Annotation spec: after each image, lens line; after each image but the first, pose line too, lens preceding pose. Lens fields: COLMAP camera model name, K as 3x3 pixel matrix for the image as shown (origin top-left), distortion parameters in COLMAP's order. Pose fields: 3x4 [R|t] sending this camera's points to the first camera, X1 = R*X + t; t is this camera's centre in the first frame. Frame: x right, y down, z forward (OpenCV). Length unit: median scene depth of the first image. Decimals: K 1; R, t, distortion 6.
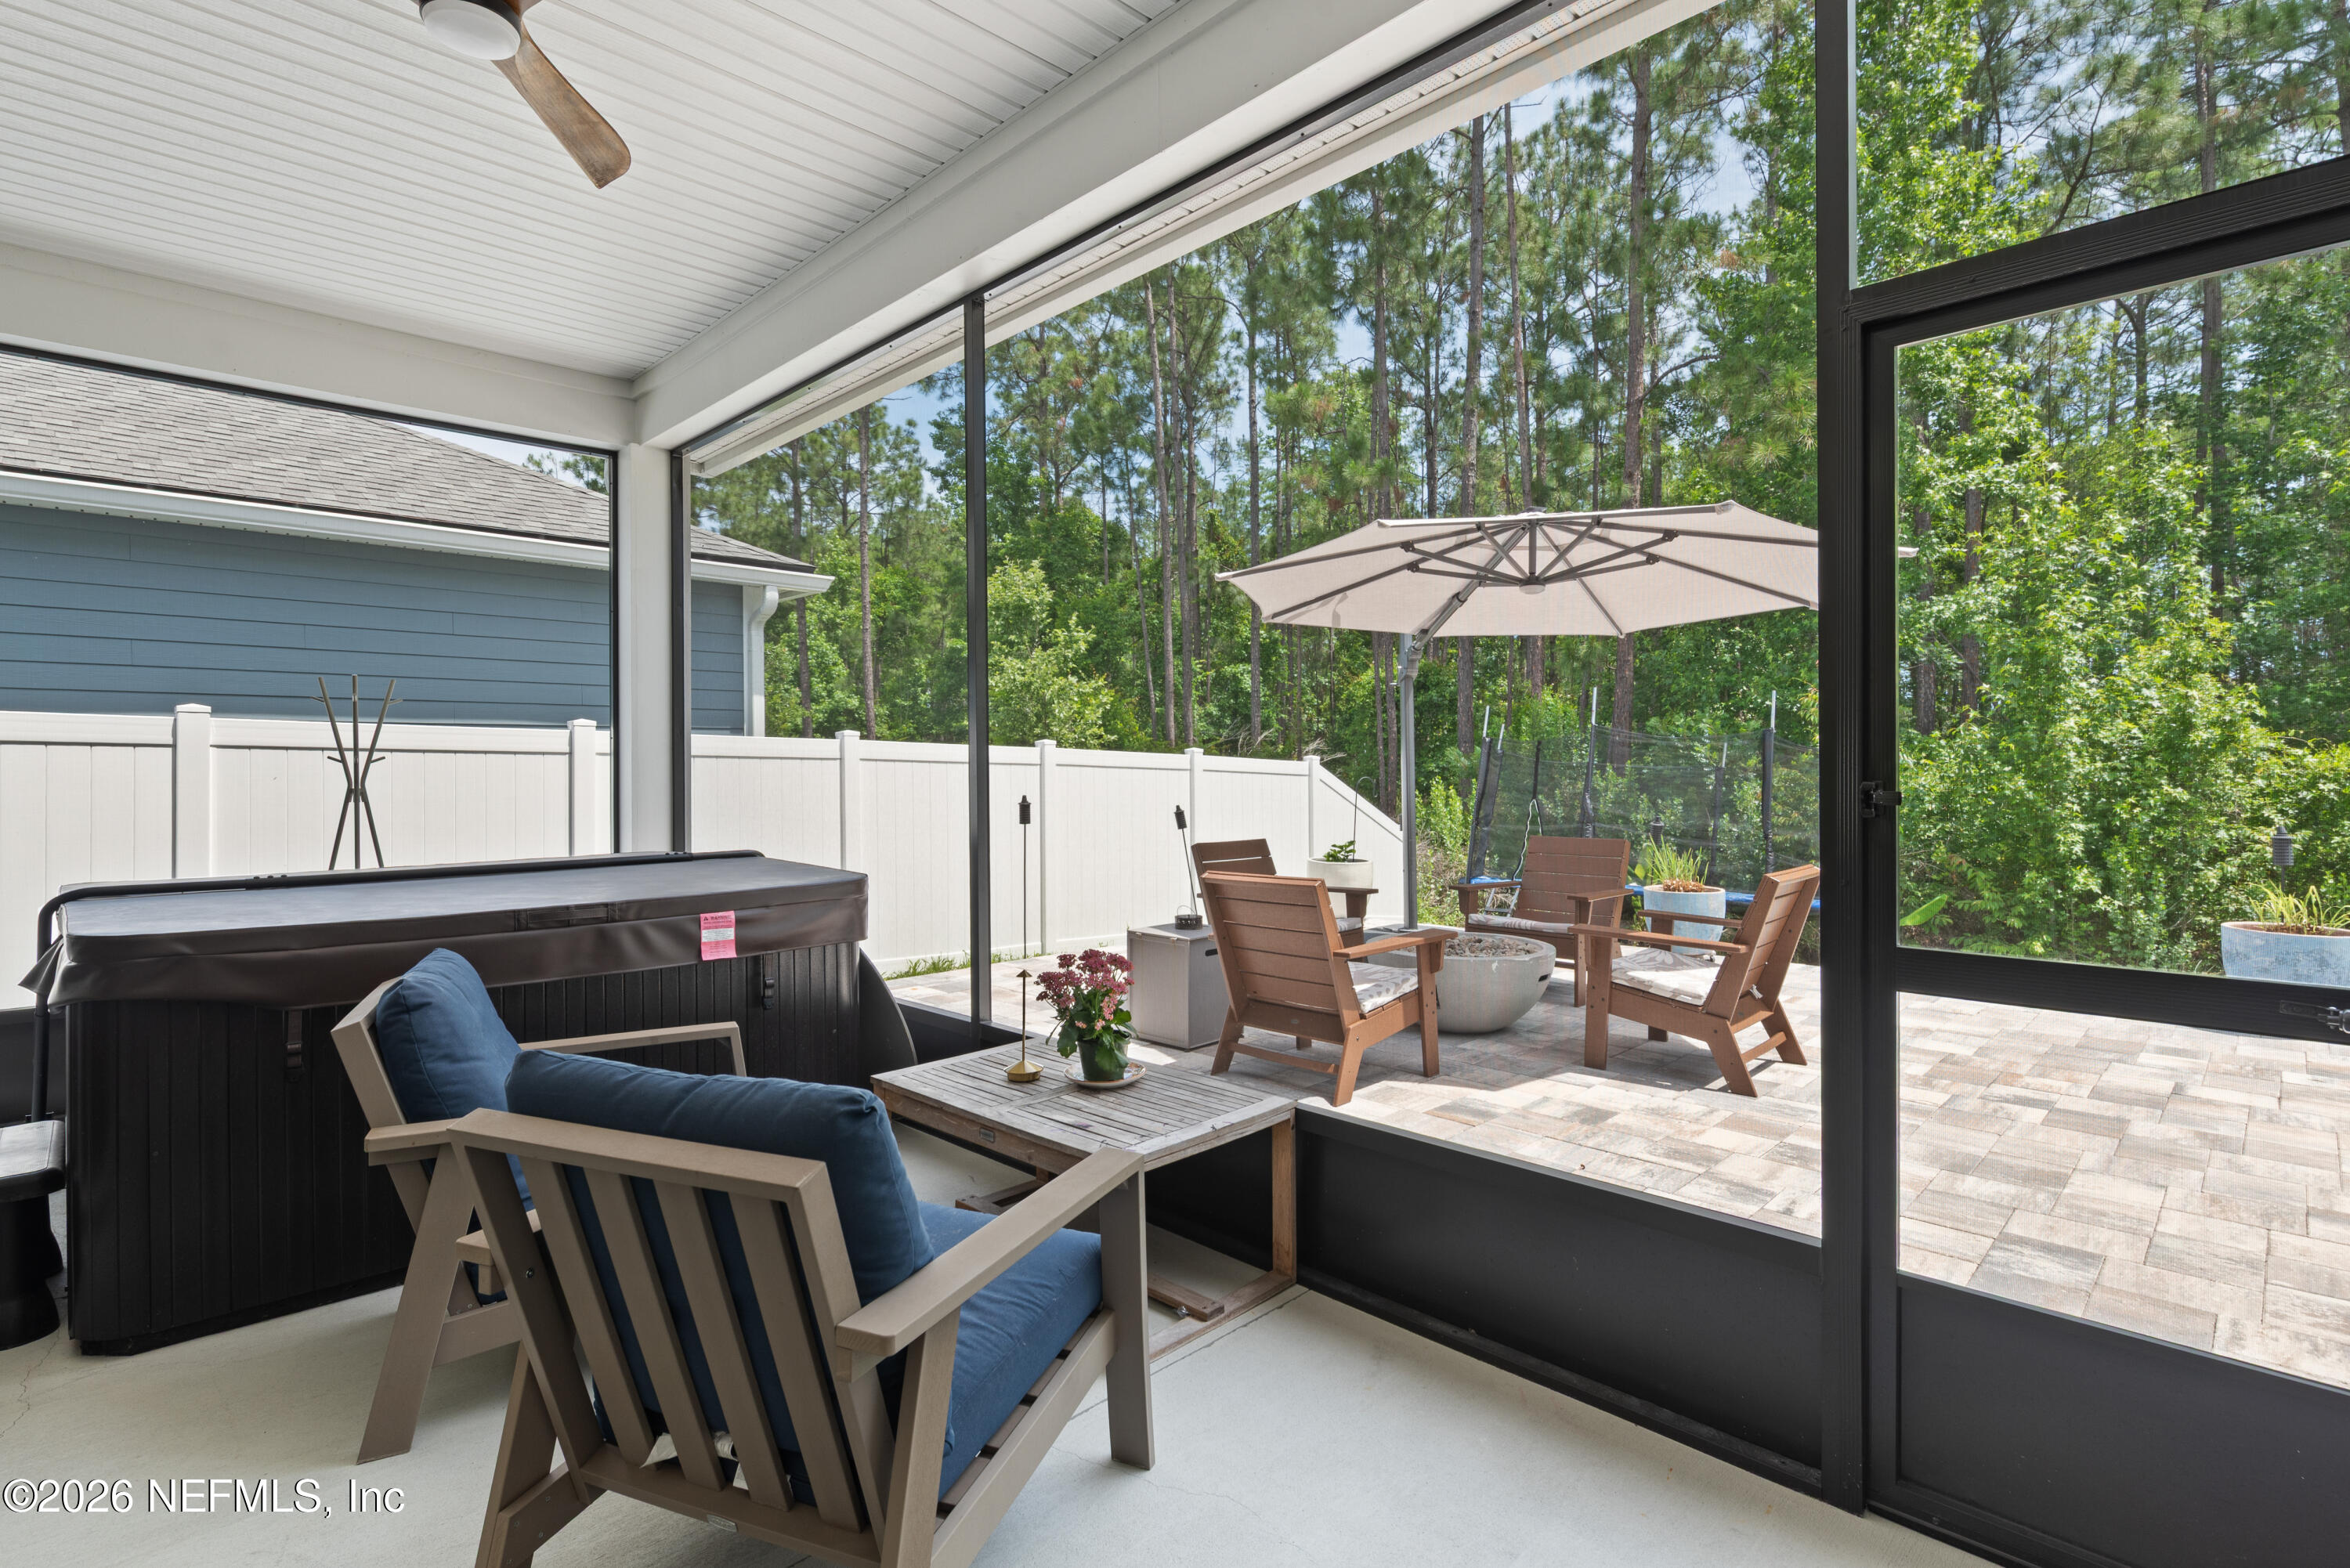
lens RADIAL K [[1132.0, 0, 1175.0], [0, 1132.0, 784.0], [0, 0, 1]] dist [-0.056332, -0.000079]
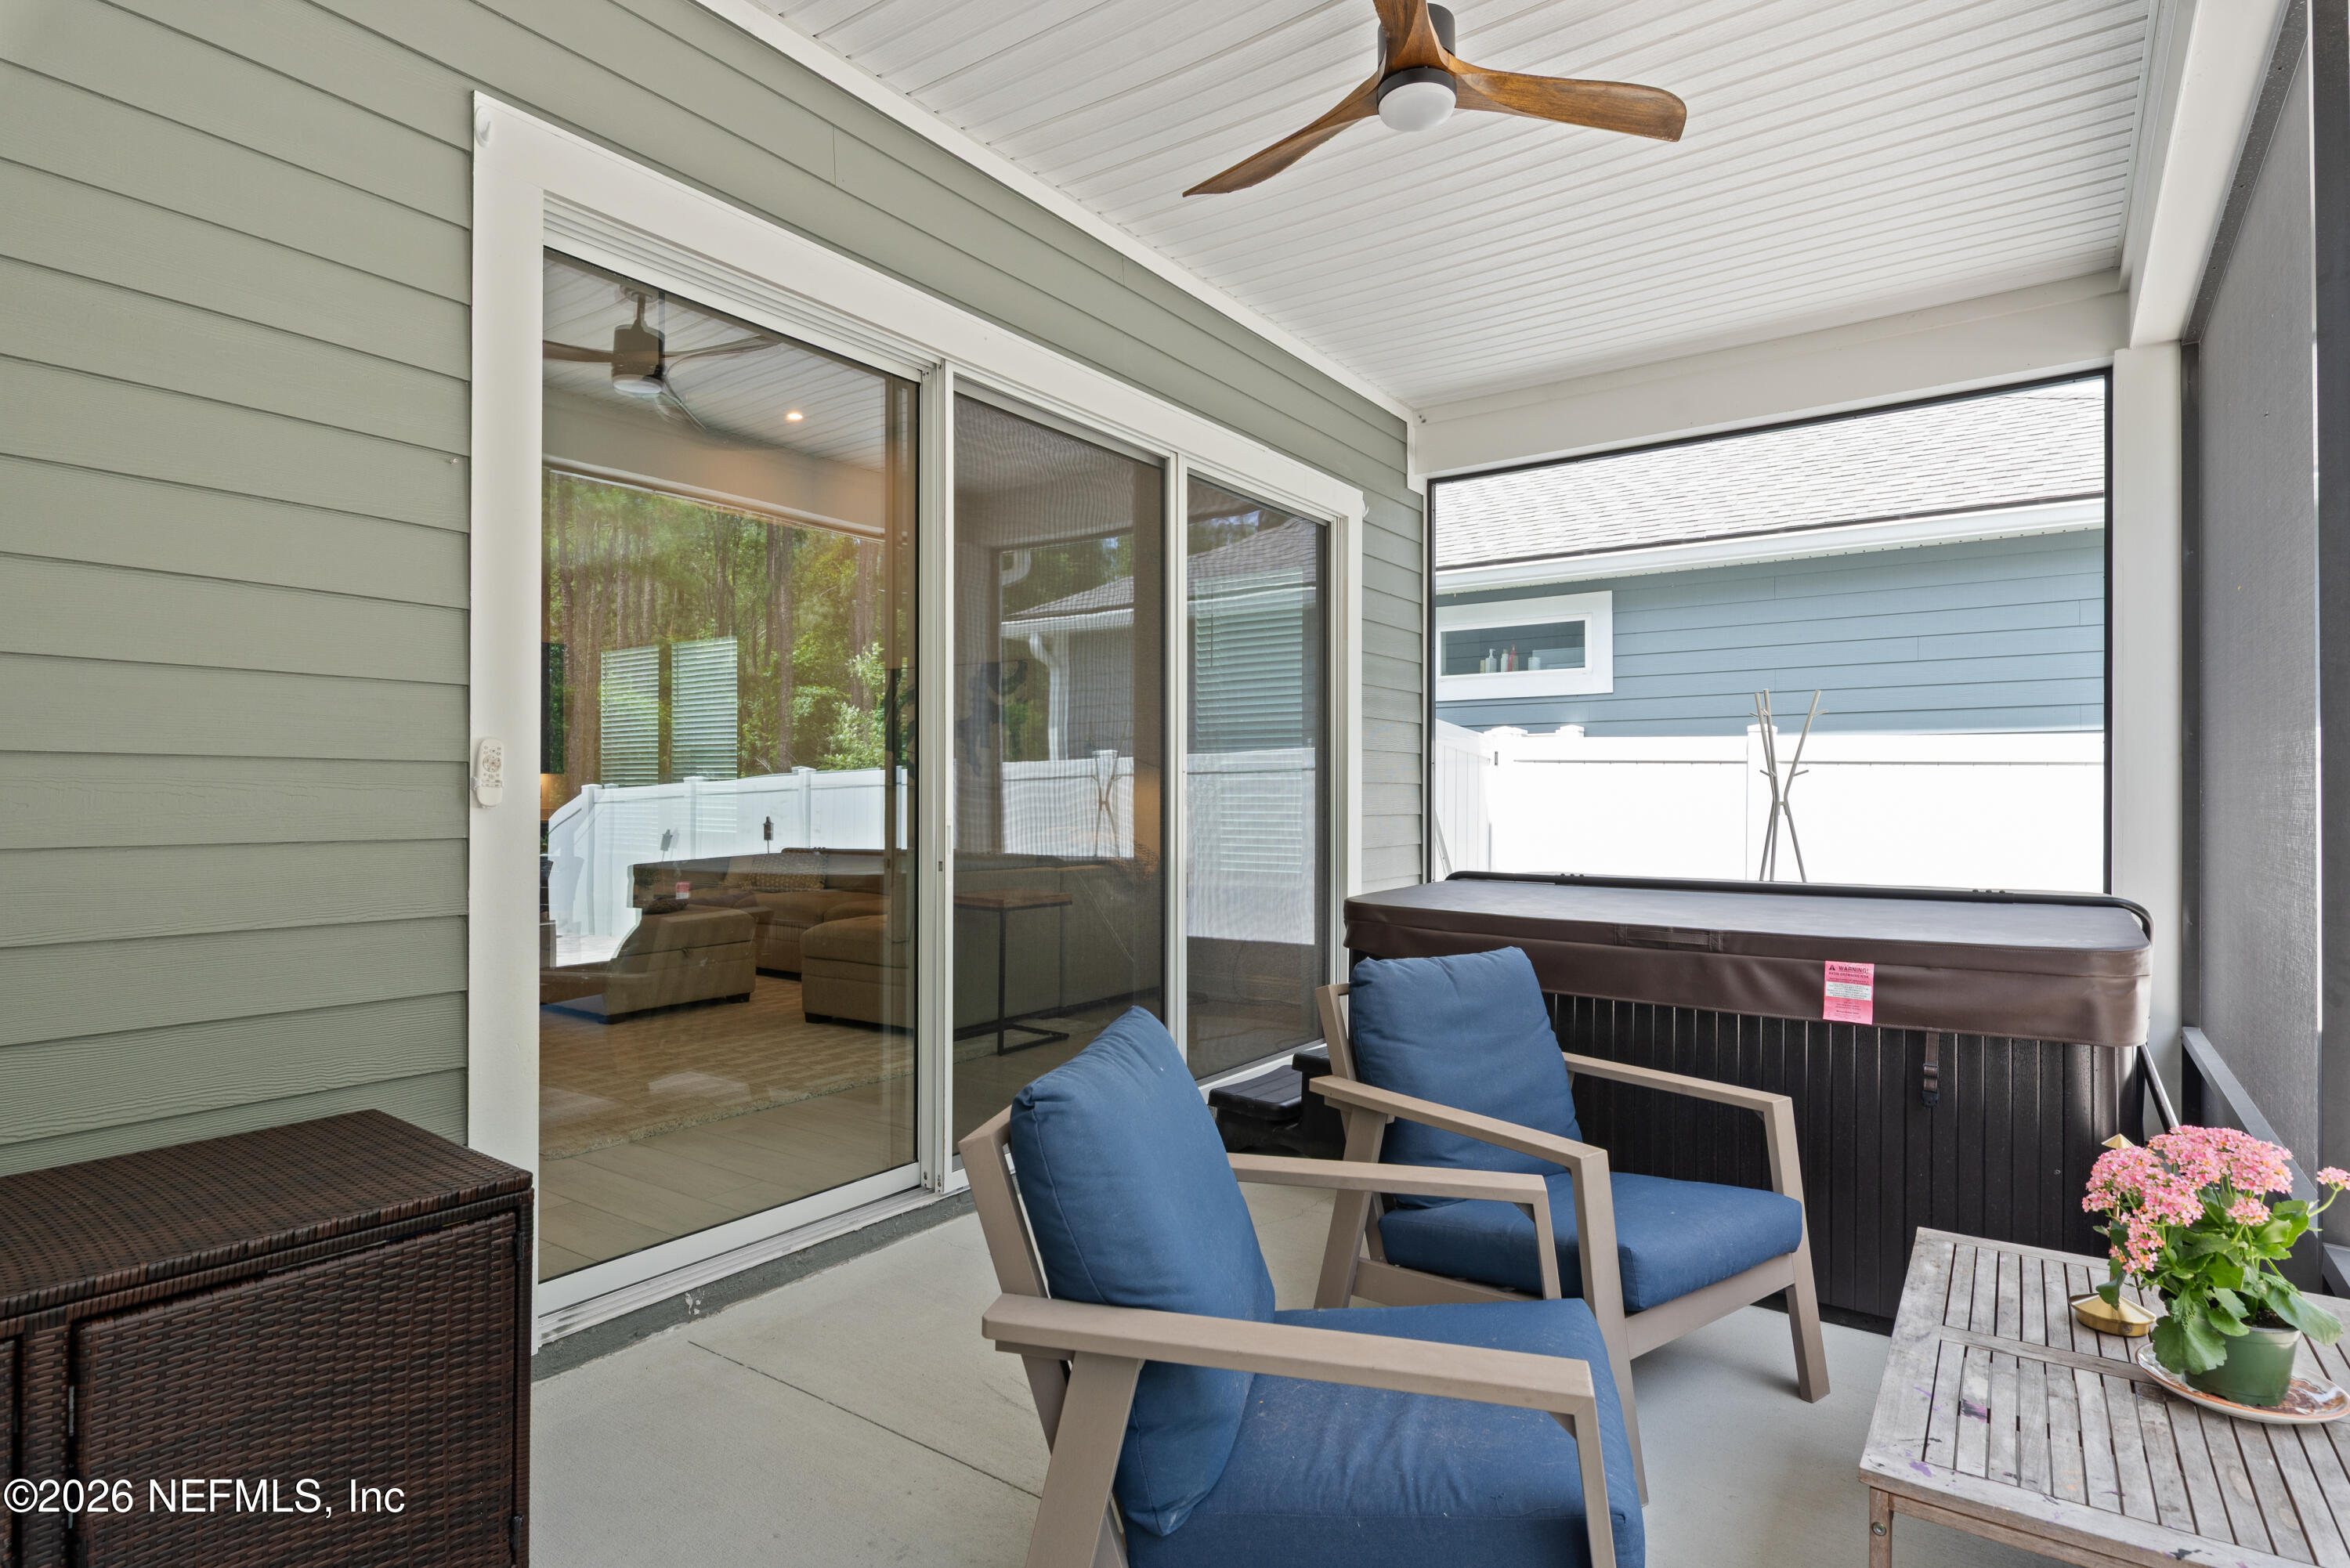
lens RADIAL K [[1173.2, 0, 1175.0], [0, 1173.2, 784.0], [0, 0, 1]] dist [0.000923, 0.000127]
pose [[0.161202, 0.004108, -0.986913, 0.346531], [-0.012630, 0.999918, 0.002099, -0.009468], [0.986841, 0.012126, 0.161241, 0.387015]]
